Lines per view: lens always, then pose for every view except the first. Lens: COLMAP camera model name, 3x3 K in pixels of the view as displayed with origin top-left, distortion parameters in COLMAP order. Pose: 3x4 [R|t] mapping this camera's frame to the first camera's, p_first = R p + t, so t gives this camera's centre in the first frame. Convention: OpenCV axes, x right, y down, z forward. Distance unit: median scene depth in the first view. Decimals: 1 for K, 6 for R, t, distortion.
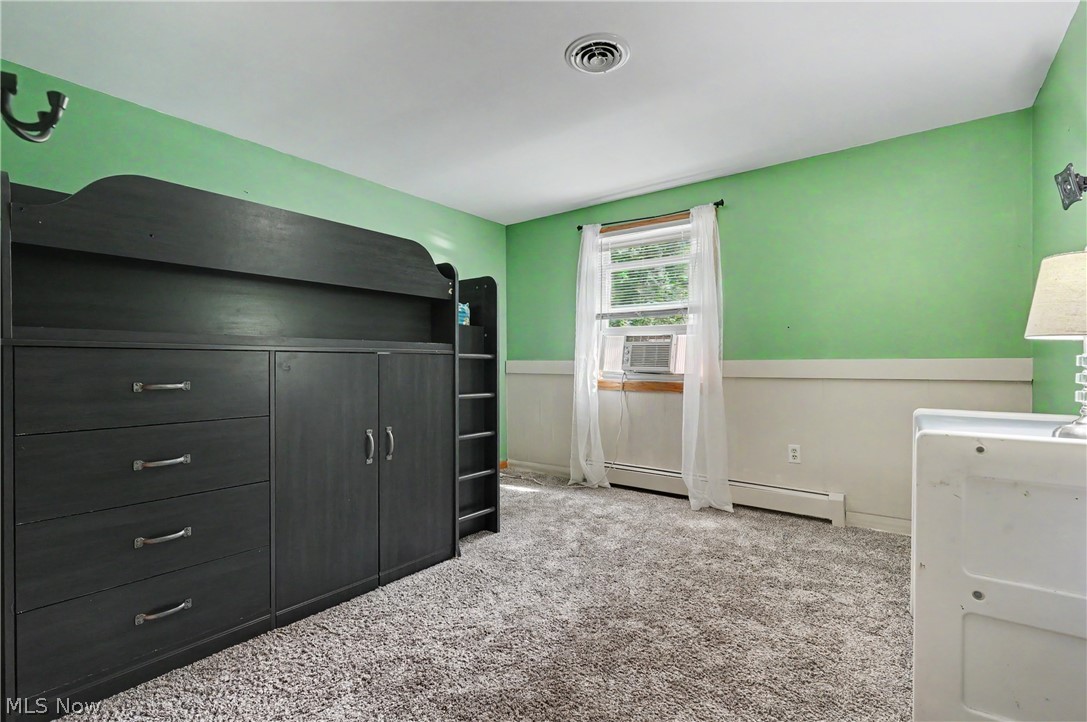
lens RADIAL K [[493.2, 0, 543.5], [0, 493.2, 360.3], [0, 0, 1]] dist [-0.010306, 0.002033]
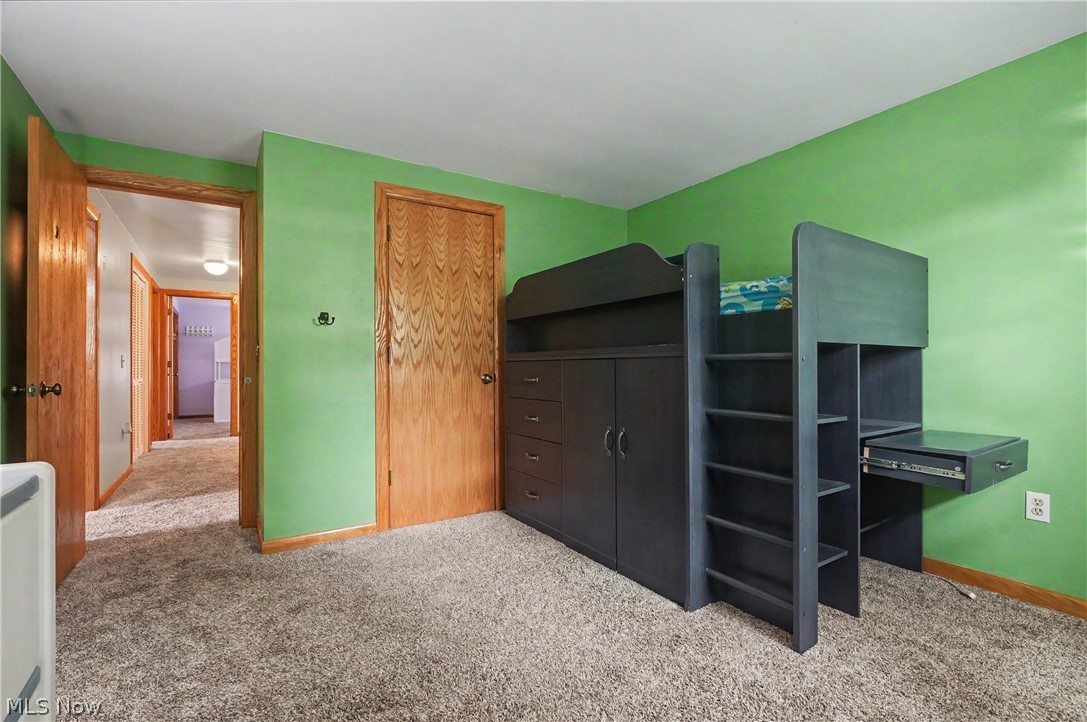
lens RADIAL K [[493.2, 0, 543.1], [0, 493.2, 365.8], [0, 0, 1]] dist [-0.010306, 0.002033]
pose [[-0.335244, -0.006808, -0.942107, 0.839608], [0.000420, 0.999973, -0.007375, 0.003263], [0.942131, -0.002869, -0.335232, 1.318711]]
